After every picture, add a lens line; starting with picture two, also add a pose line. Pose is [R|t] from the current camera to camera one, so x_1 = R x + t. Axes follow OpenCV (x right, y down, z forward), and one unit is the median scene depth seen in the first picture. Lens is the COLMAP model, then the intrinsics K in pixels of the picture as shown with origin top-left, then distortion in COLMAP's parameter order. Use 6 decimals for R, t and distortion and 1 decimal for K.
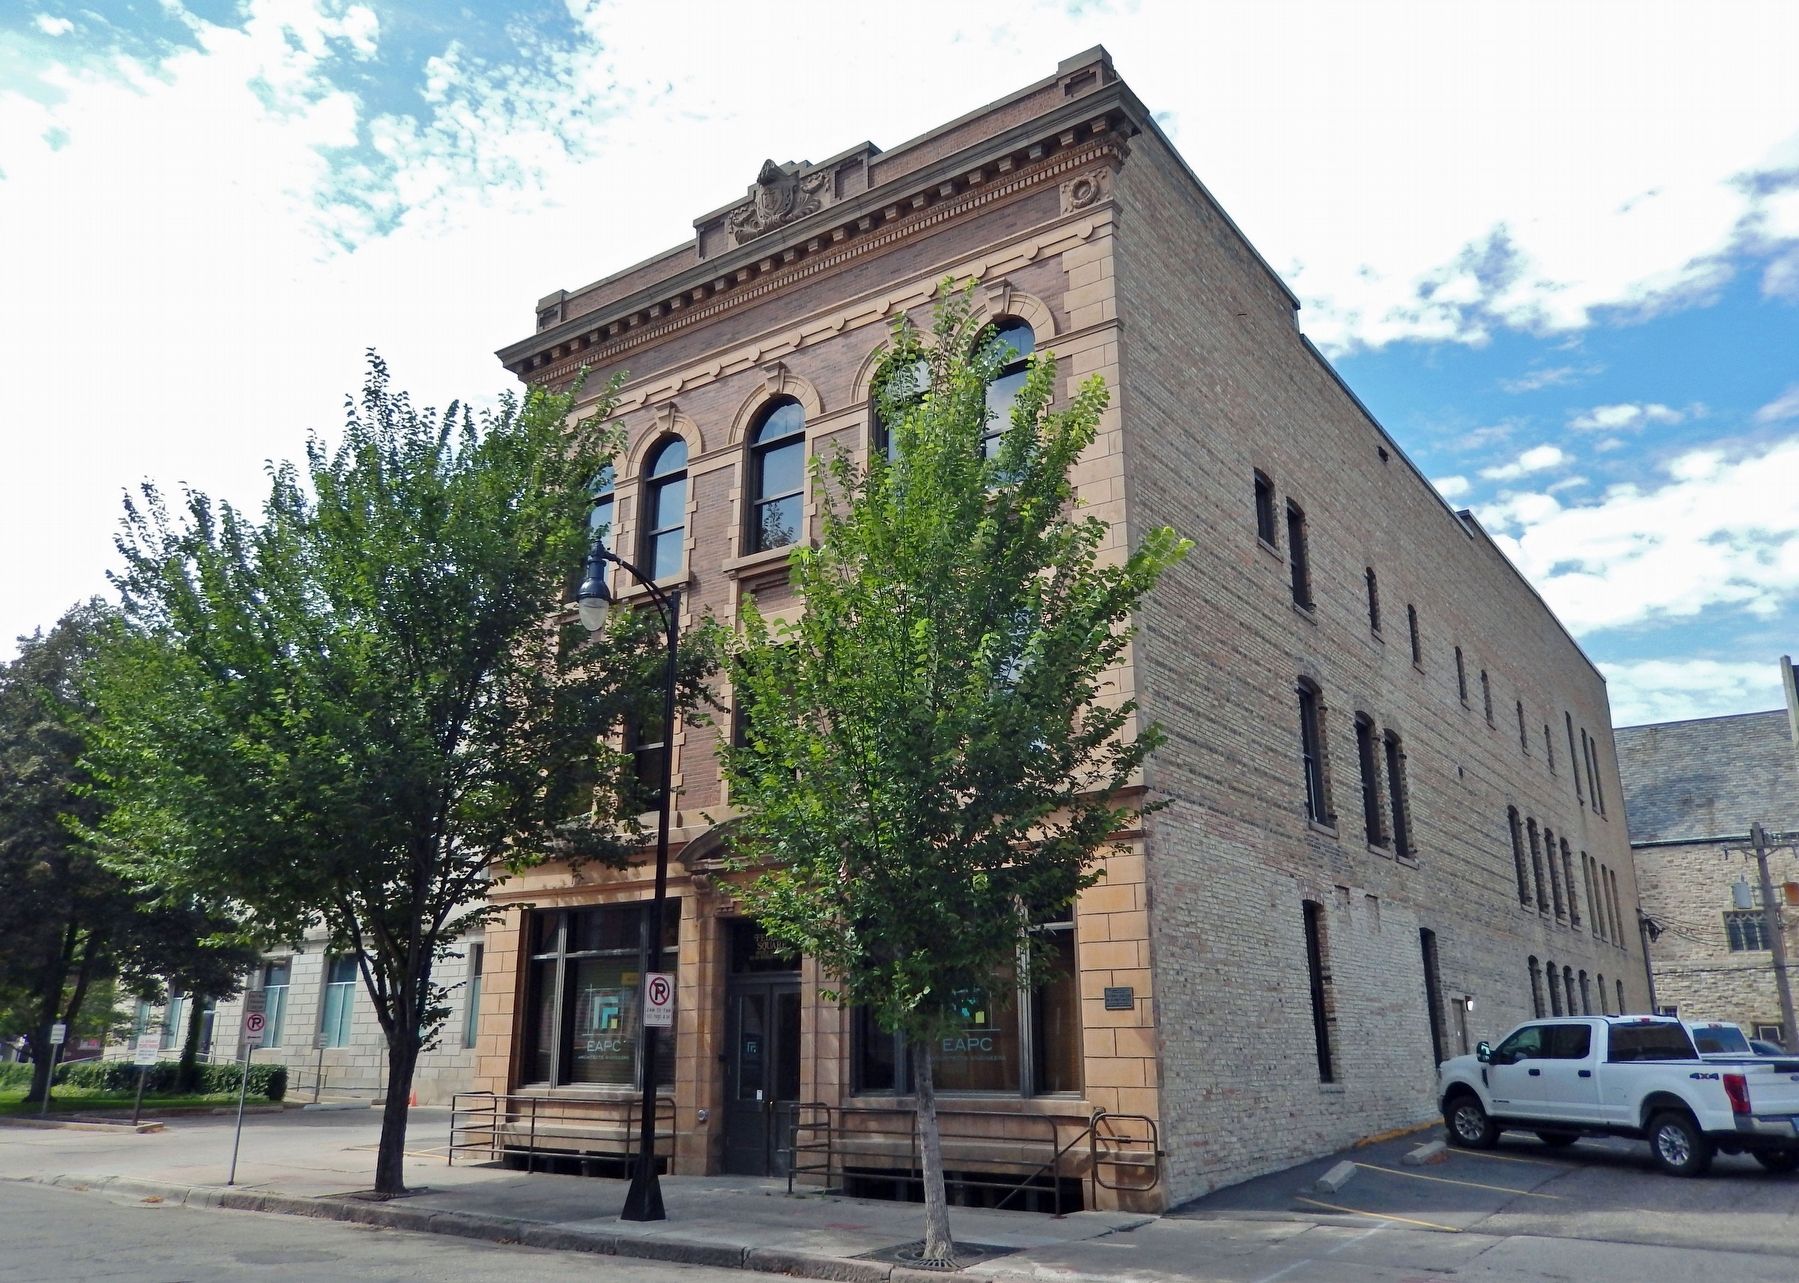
lens RADIAL K [[1363.1, 0, 899.5], [0, 1363.1, 641.5], [0, 0, 1]] dist [0.005650, 0.001837]
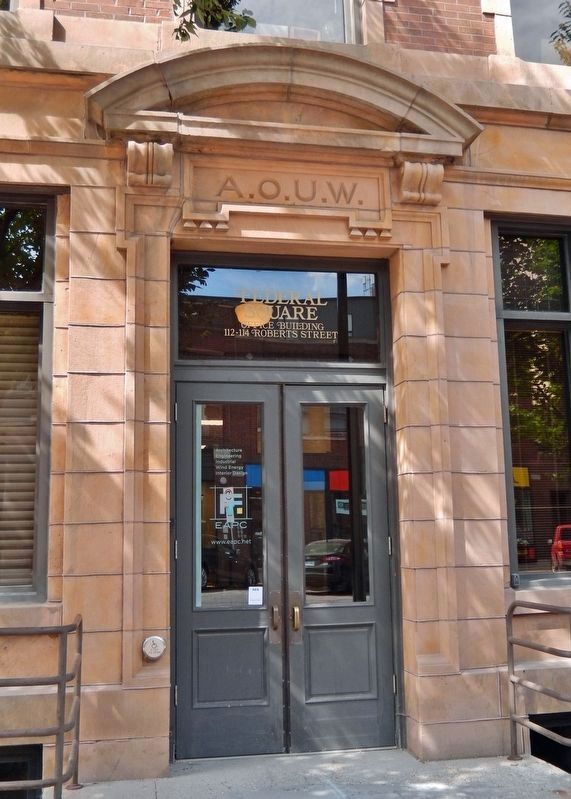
lens RADIAL K [[885.2, 0, 285.5], [0, 885.2, 399.5], [0, 0, 1]] dist [-0.065292, -0.000635]
pose [[0.699244, 0.092907, 0.708820, -0.317060], [-0.188542, 0.980381, 0.057493, 0.230438], [-0.689572, -0.173844, 0.703043, 0.740843]]
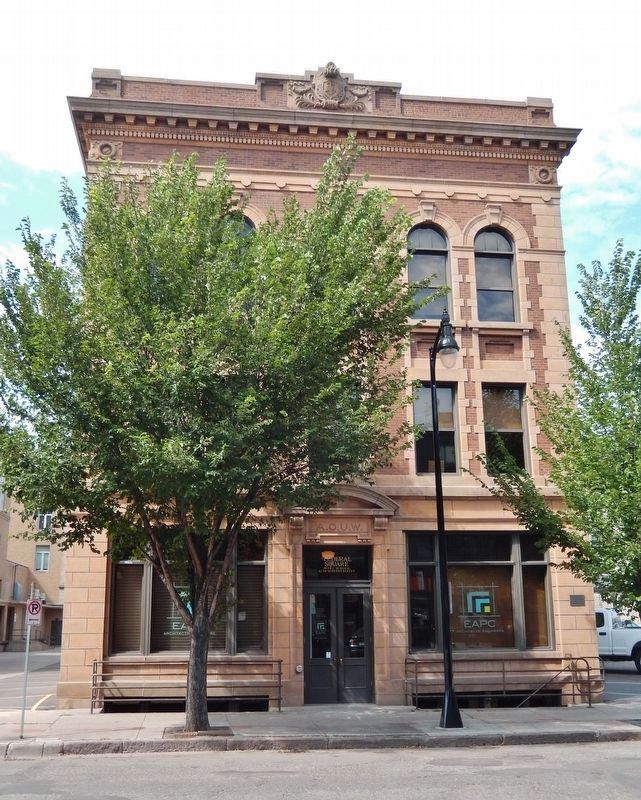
lens RADIAL K [[829.5, 0, 287.2], [0, 829.5, 441.3], [0, 0, 1]] dist [-0.011308, -0.017724]
pose [[0.747540, 0.138033, 0.649716, -0.775379], [-0.185597, 0.982614, 0.004783, 0.084356], [-0.637760, -0.124161, 0.760162, 0.301473]]
